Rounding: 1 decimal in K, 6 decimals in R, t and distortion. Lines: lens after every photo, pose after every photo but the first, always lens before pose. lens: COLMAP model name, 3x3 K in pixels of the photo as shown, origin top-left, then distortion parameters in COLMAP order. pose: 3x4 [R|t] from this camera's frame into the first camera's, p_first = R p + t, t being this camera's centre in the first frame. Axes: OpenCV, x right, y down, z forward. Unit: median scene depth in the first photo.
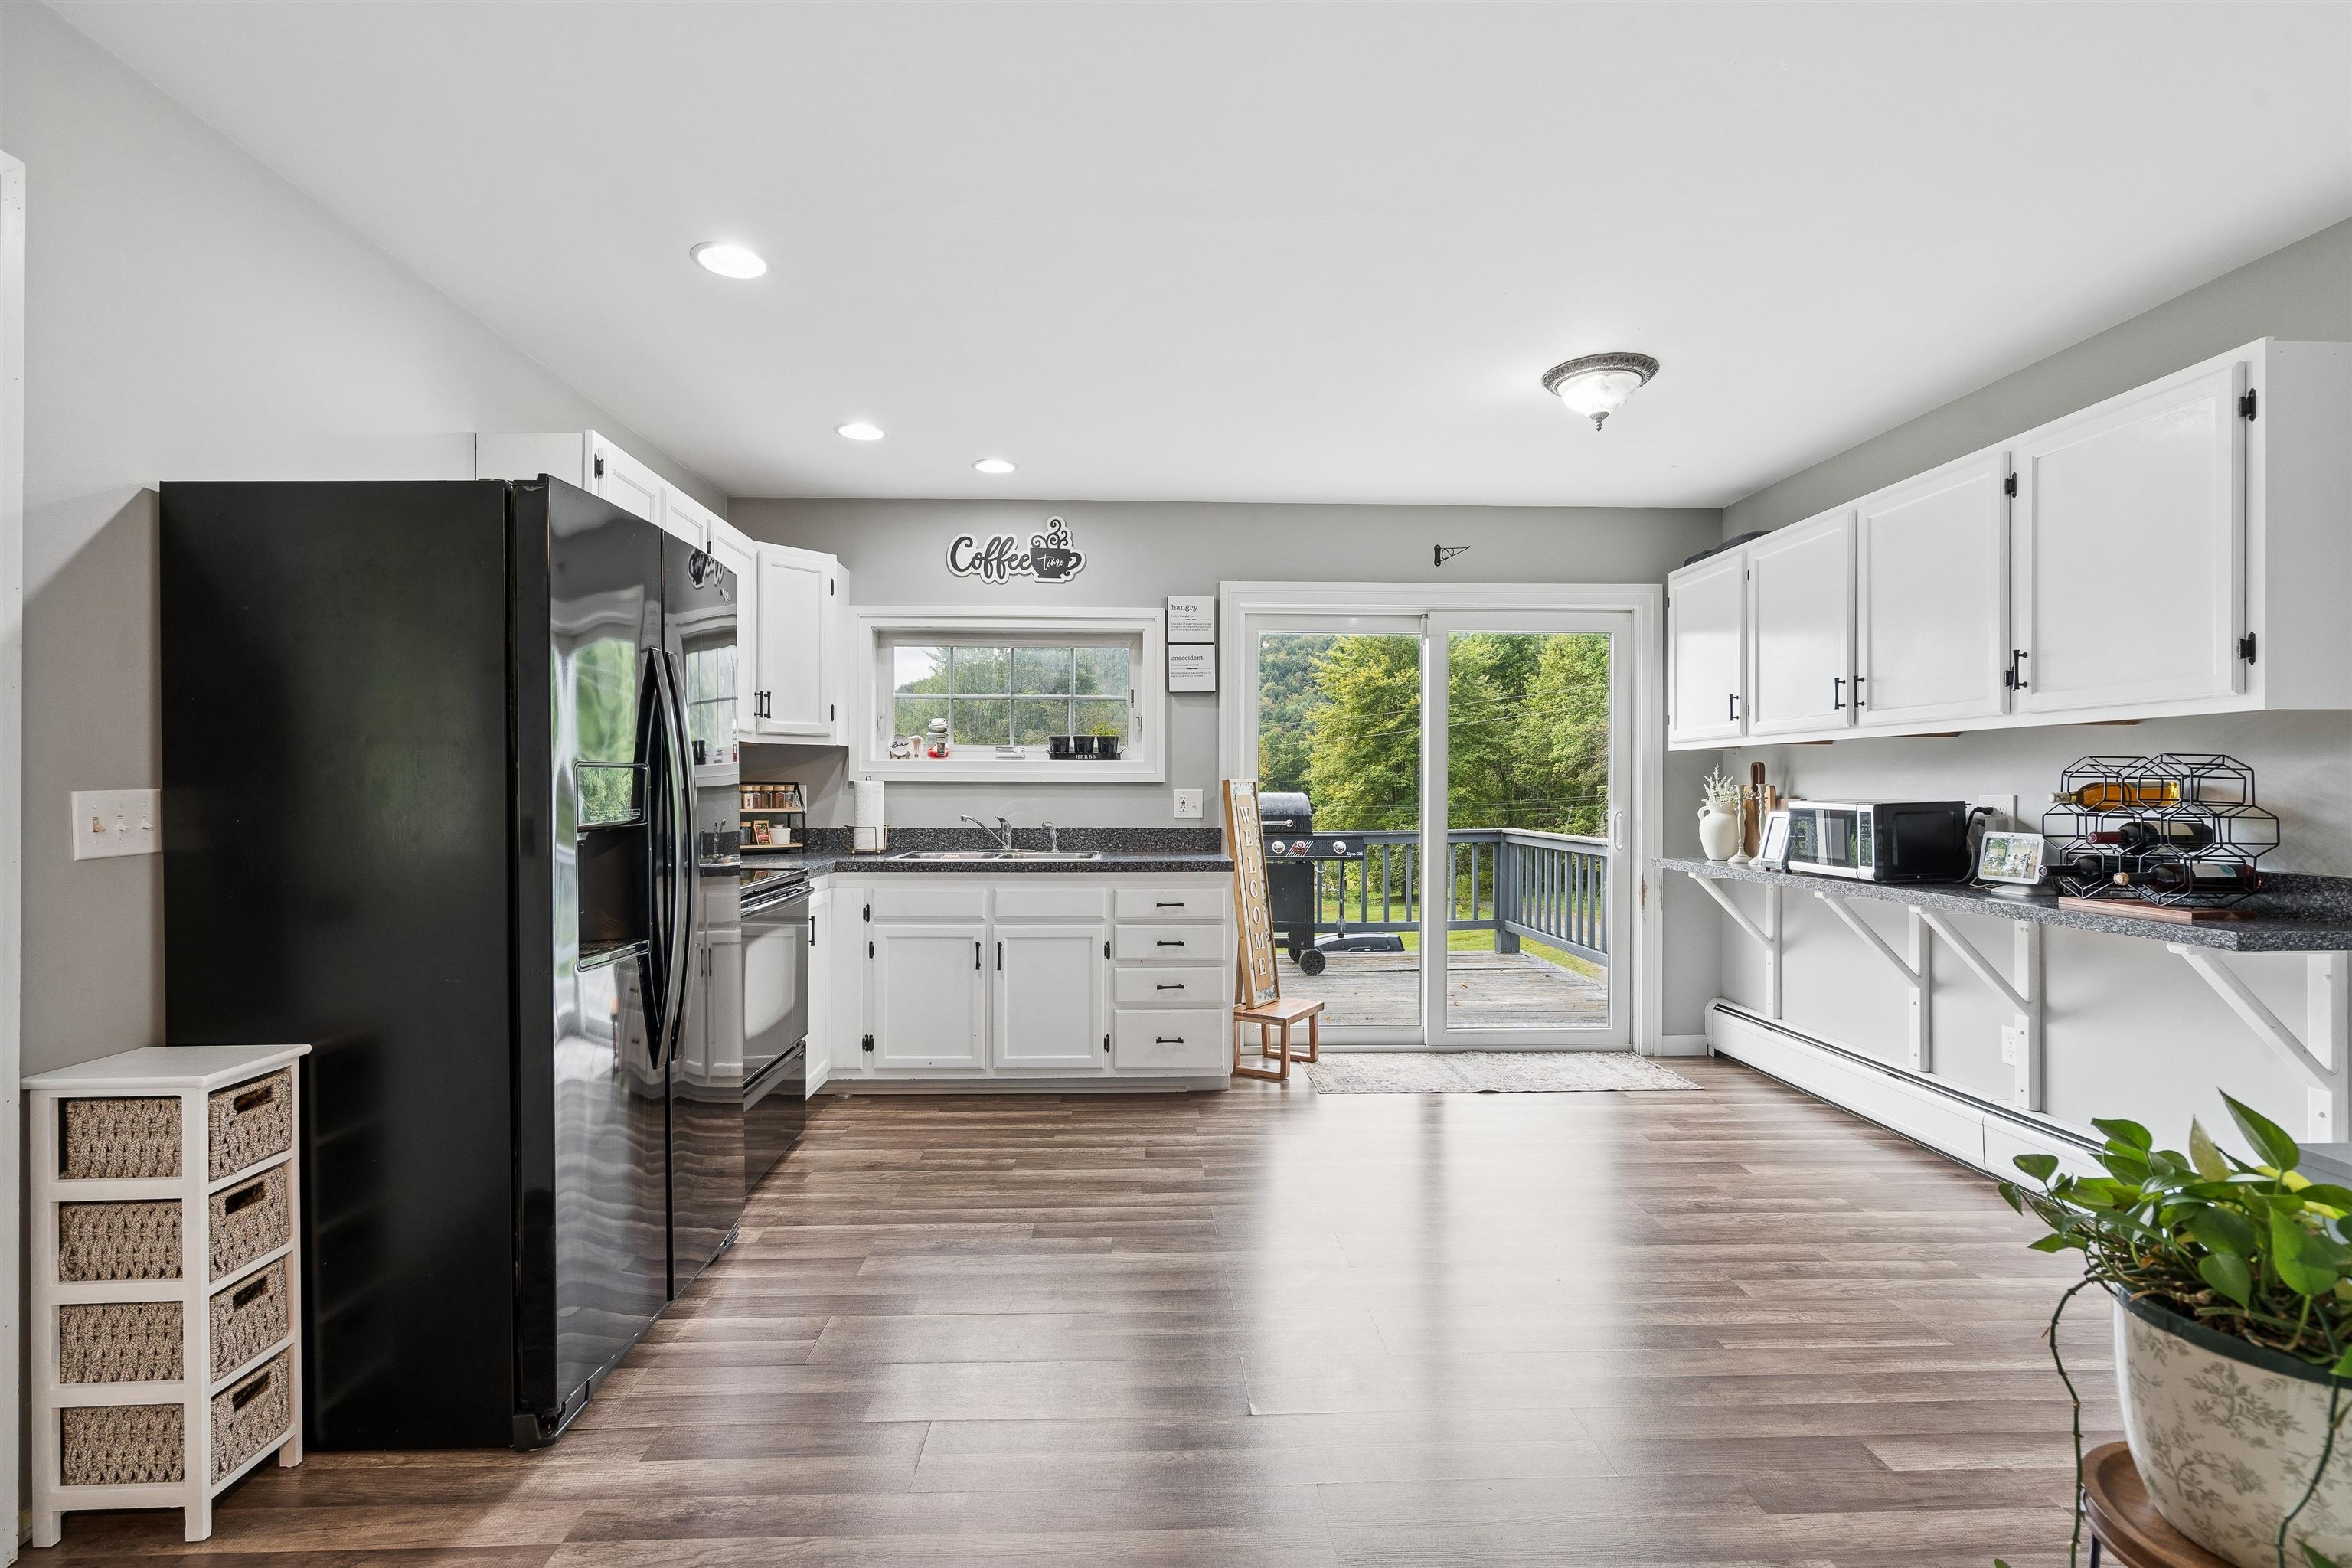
lens RADIAL K [[1071.6, 0, 1169.3], [0, 1071.6, 786.2], [0, 0, 1]] dist [-0.001828, 0.002017]
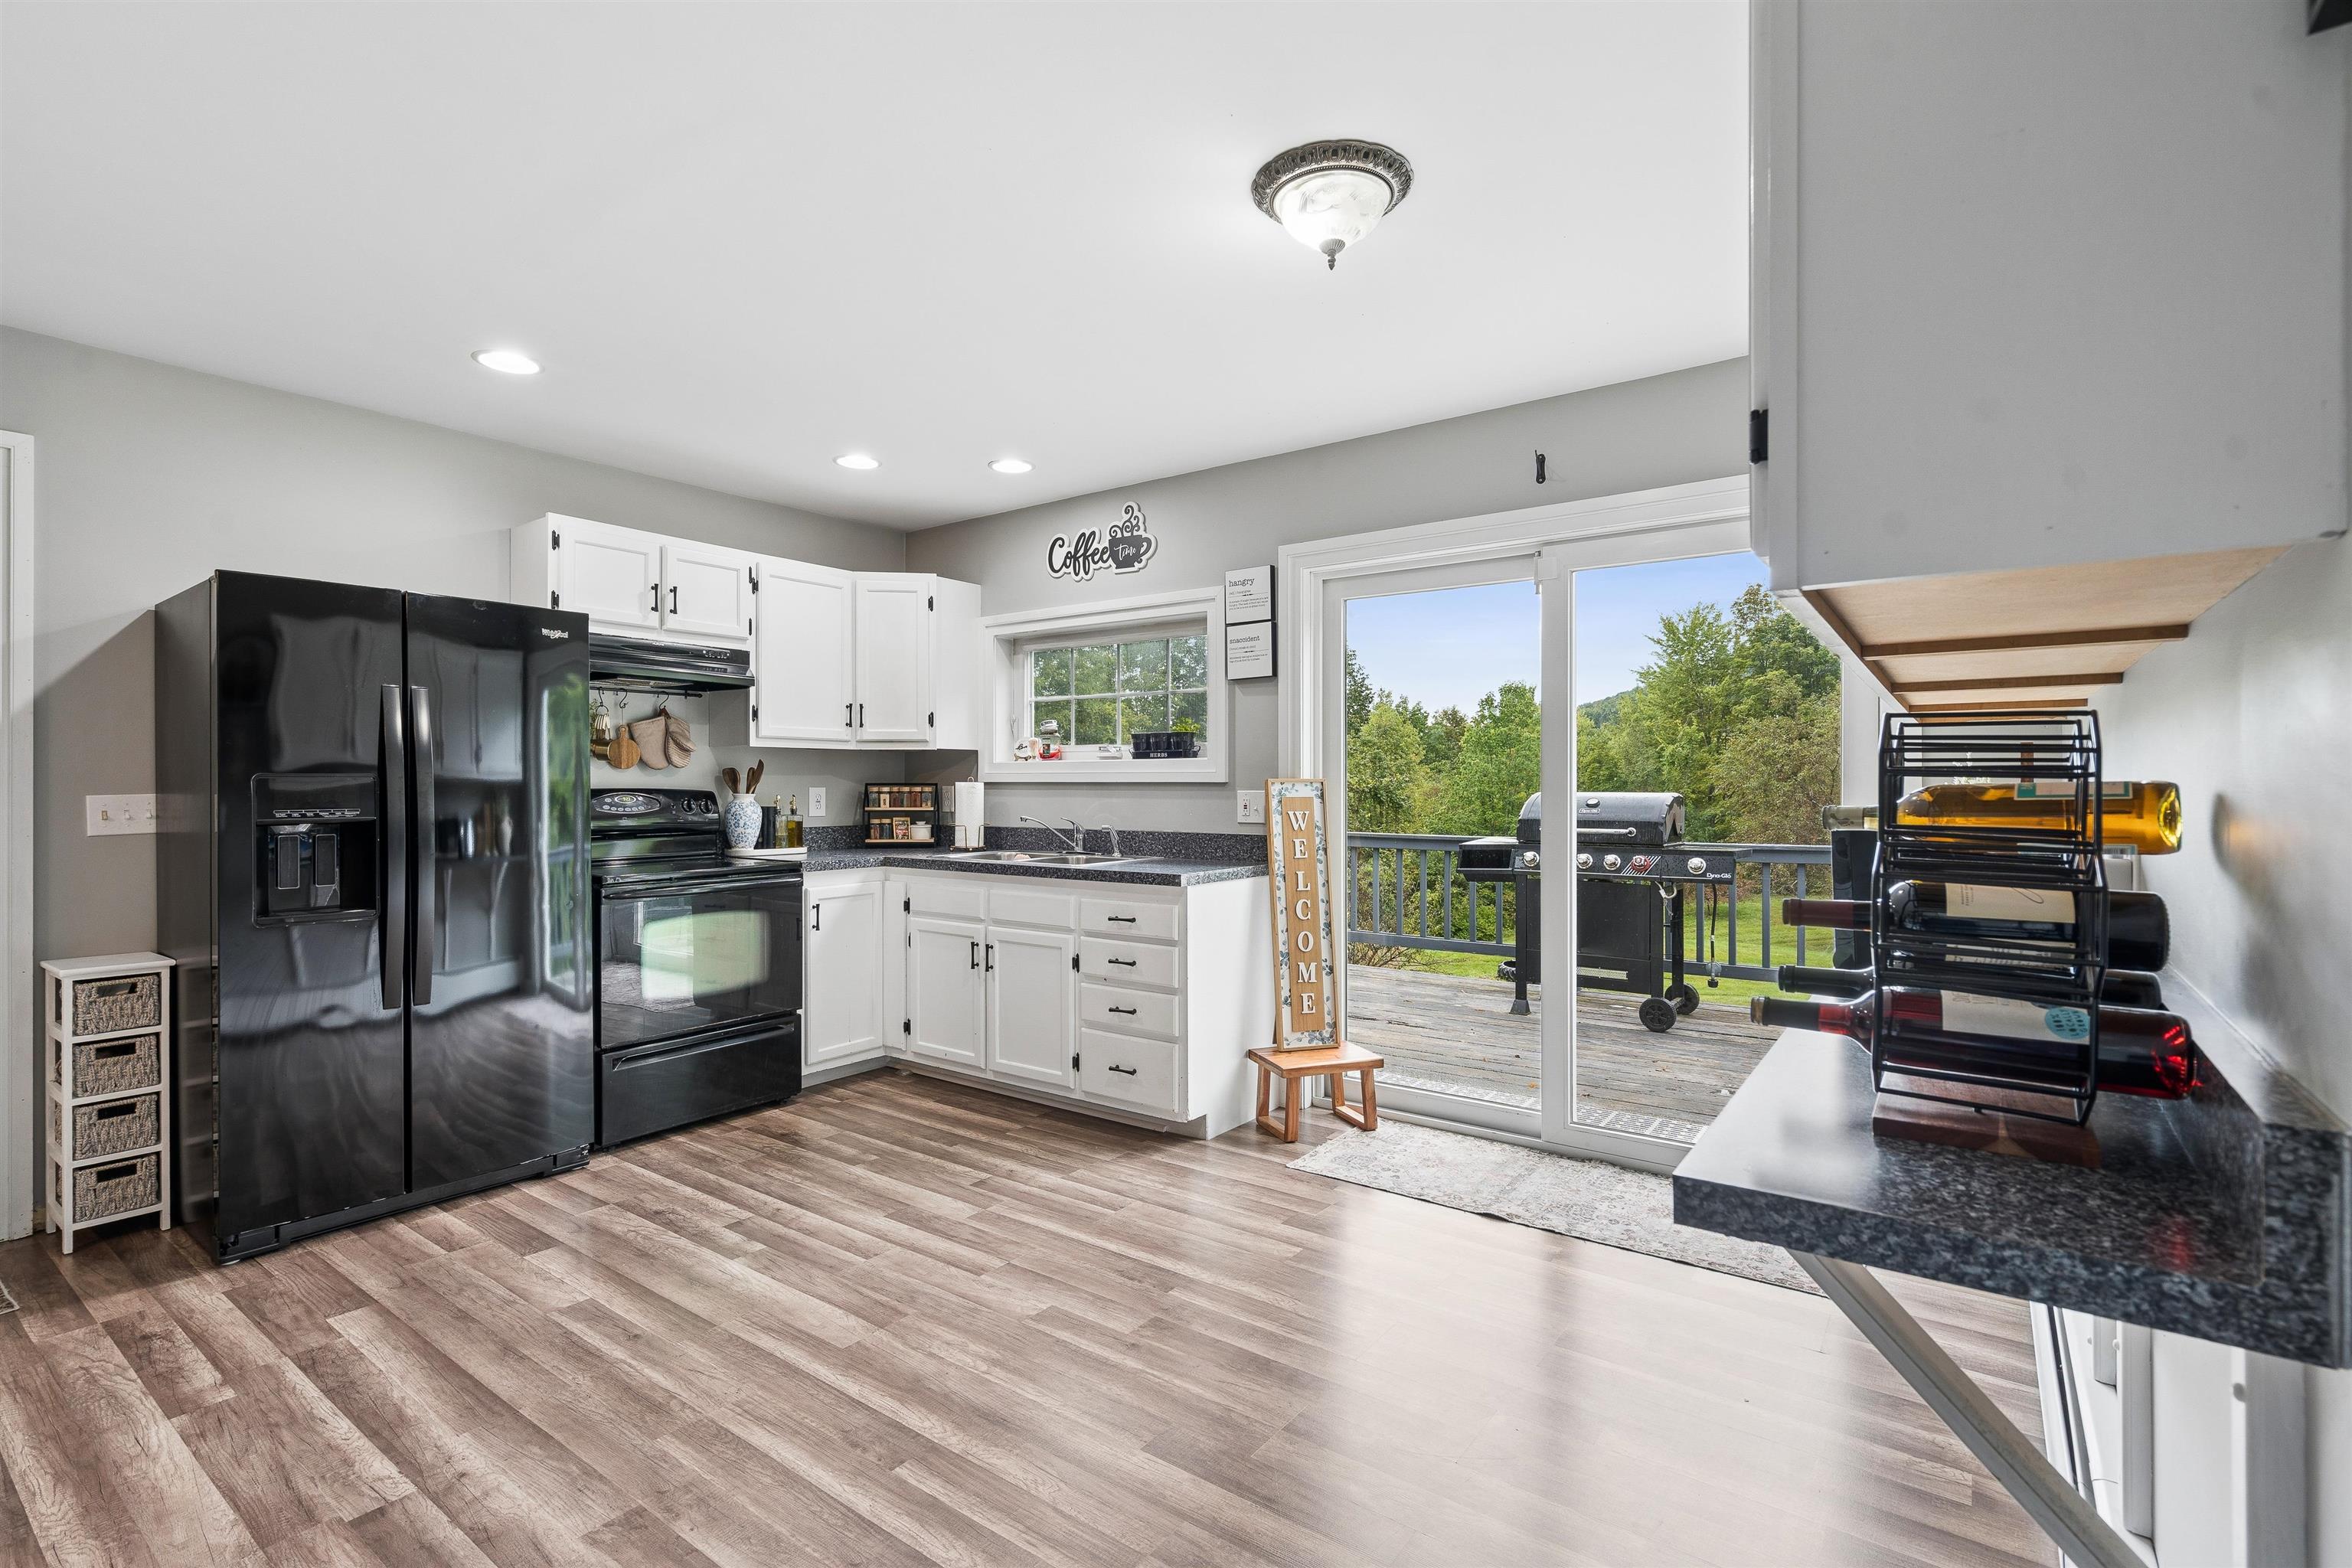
lens RADIAL K [[1071.6, 0, 1163.2], [0, 1071.6, 788.9], [0, 0, 1]] dist [-0.001828, 0.002017]
pose [[0.782228, 0.000721, -0.622991, 0.580122], [0.003096, 0.999982, 0.005045, -0.003223], [0.622984, -0.005875, 0.782212, 0.314210]]
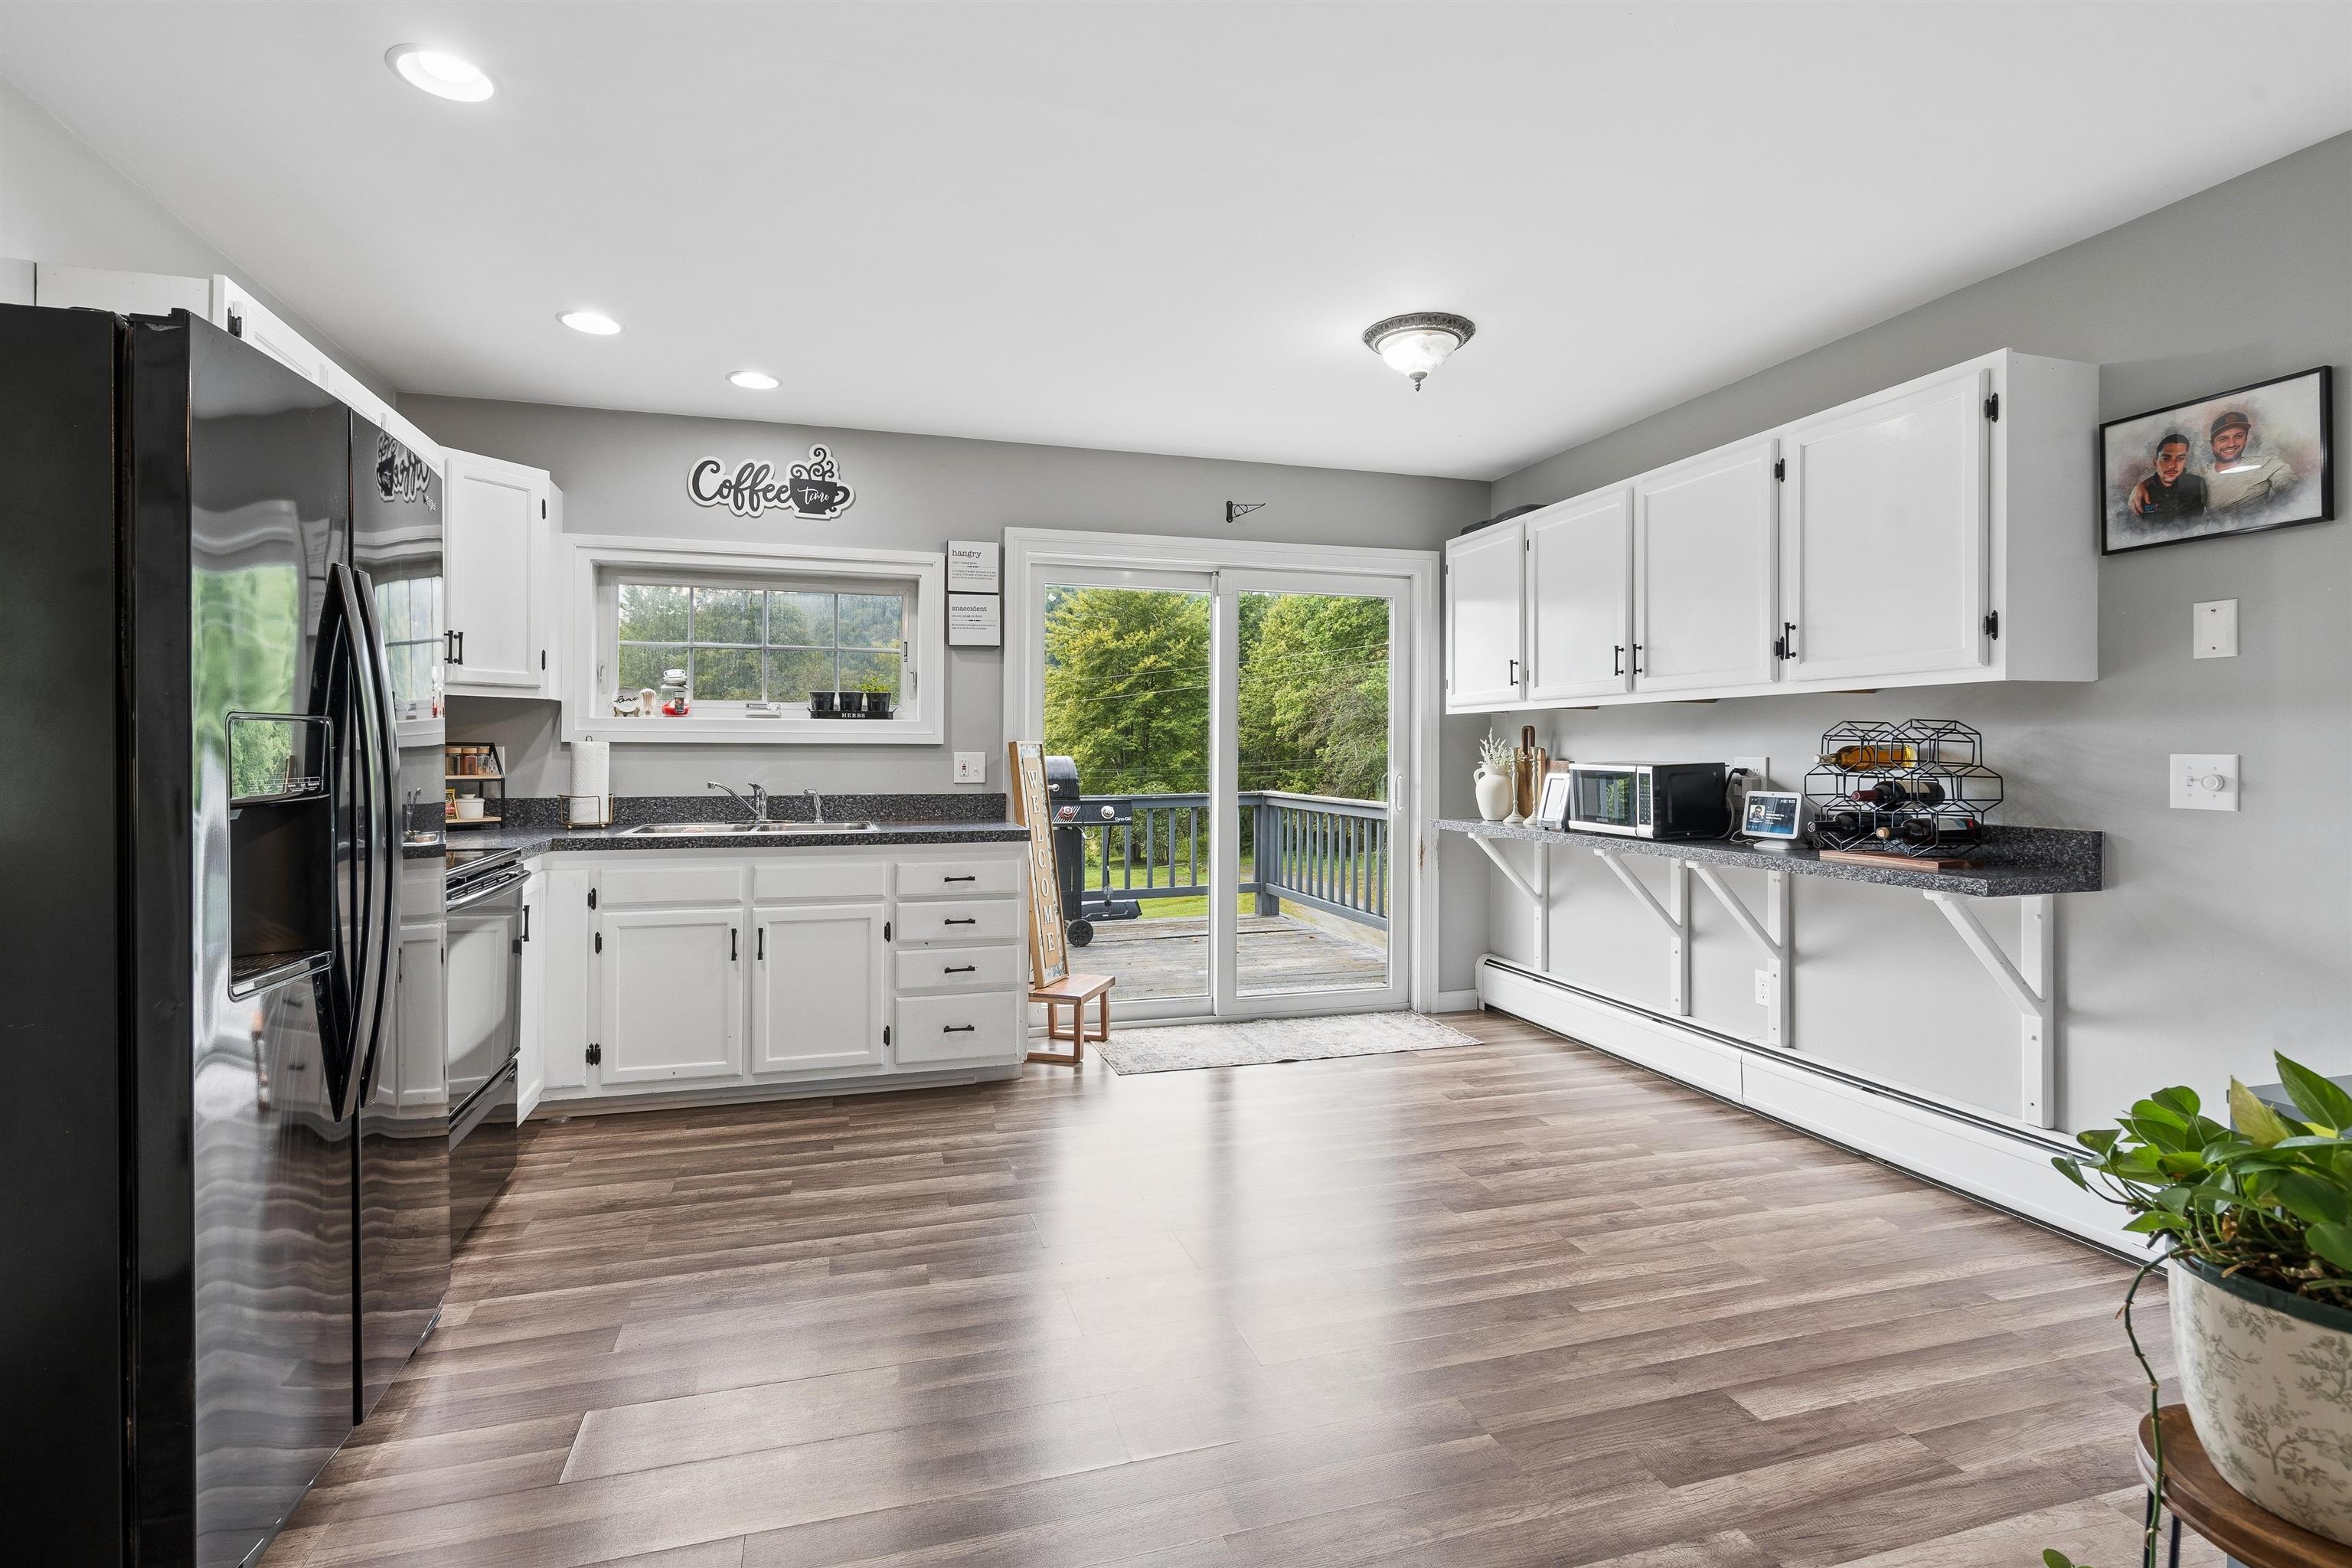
lens RADIAL K [[1071.6, 0, 1164.1], [0, 1071.6, 753.4], [0, 0, 1]] dist [-0.001828, 0.002017]
pose [[0.967700, 0.002451, 0.252092, -0.060340], [-0.002355, 0.999997, -0.000681, 0.004815], [-0.252092, 0.000065, 0.967703, 0.076949]]
